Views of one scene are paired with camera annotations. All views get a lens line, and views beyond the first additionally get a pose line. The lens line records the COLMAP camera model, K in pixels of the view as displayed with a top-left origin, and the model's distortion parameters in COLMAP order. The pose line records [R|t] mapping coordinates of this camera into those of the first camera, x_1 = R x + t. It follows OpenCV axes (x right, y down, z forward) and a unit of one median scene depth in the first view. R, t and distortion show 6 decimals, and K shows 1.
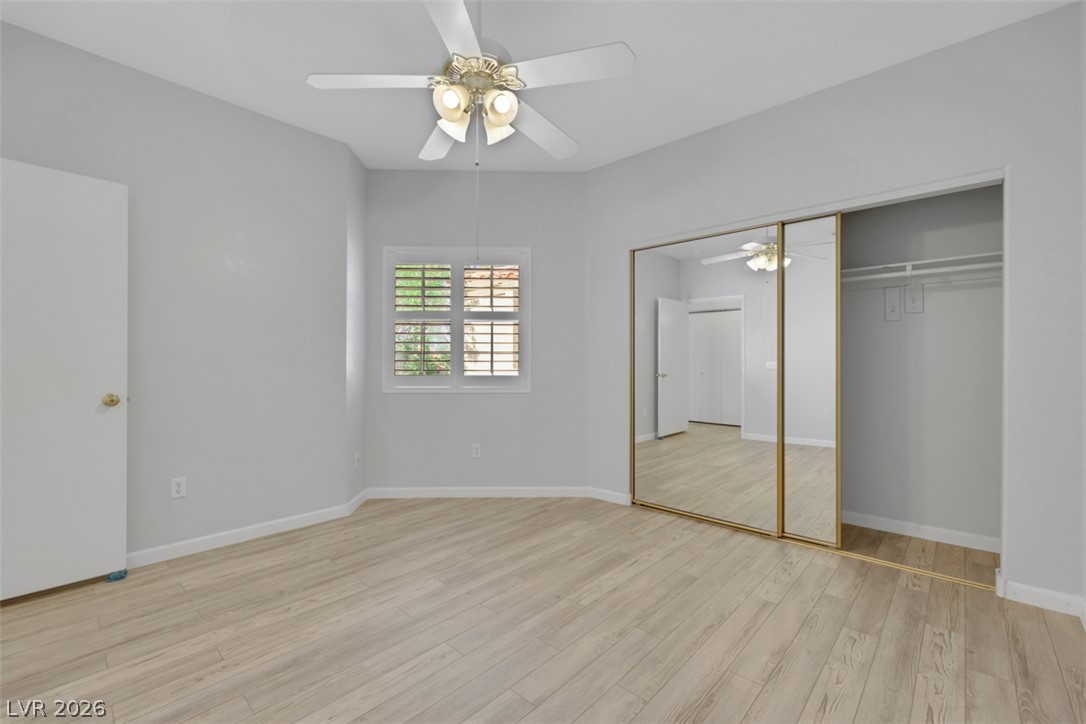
lens RADIAL K [[458.7, 0, 561.4], [0, 458.7, 360.5], [0, 0, 1]] dist [-0.000665, 0.000135]
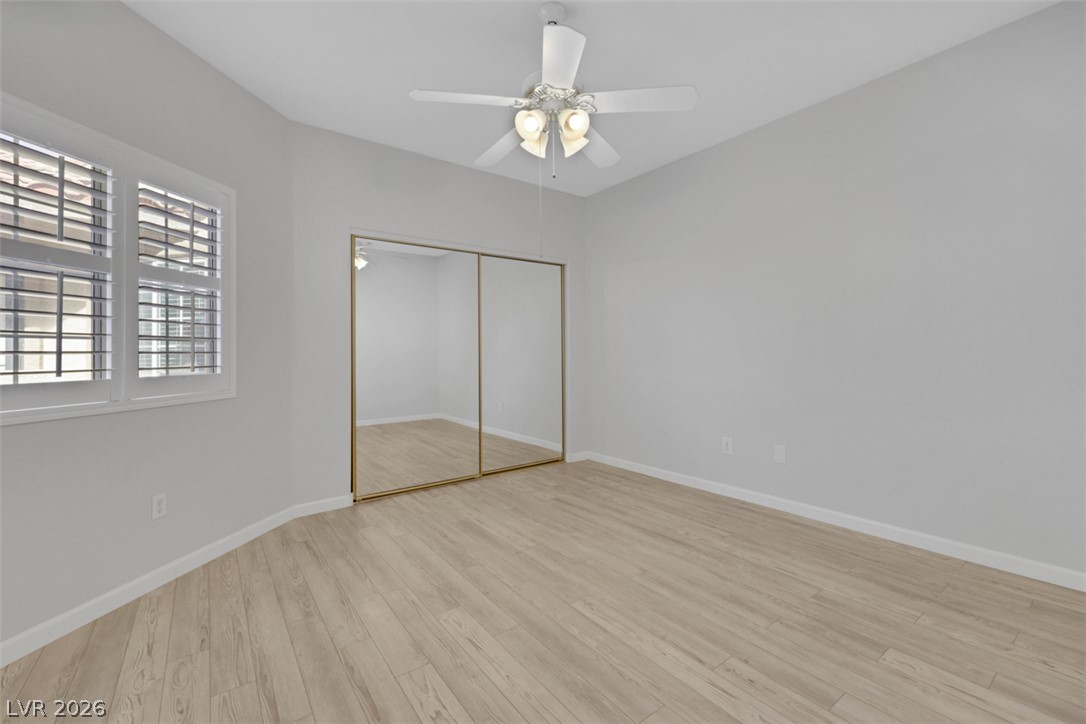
lens RADIAL K [[452.1, 0, 544.7], [0, 452.1, 336.2], [0, 0, 1]] dist [-0.000582, -0.000008]
pose [[0.204014, 0.030363, 0.978497, -0.944182], [0.005243, 0.999471, -0.032107, 0.003530], [-0.978954, 0.011681, 0.203747, 0.580396]]
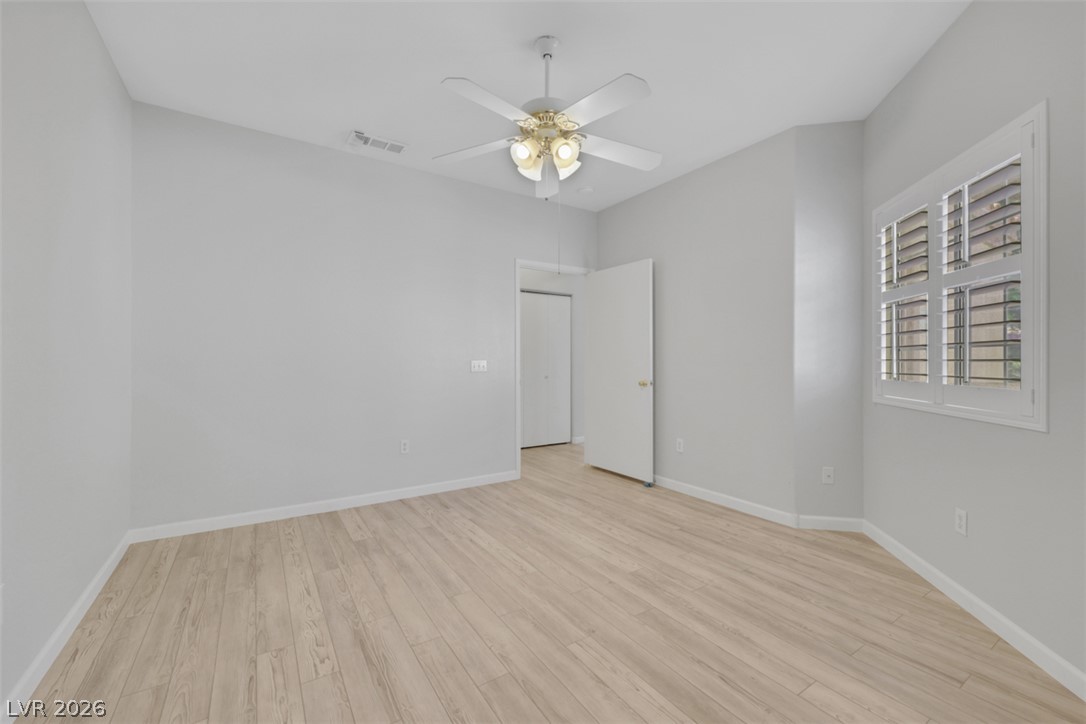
lens RADIAL K [[446.1, 0, 526.4], [0, 446.1, 362.0], [0, 0, 1]] dist [-0.000060, -0.000250]
pose [[-0.296532, 0.000988, -0.955022, 0.702721], [0.004063, 0.999992, -0.000227, 0.002156], [0.955014, -0.003948, -0.296534, 0.949411]]
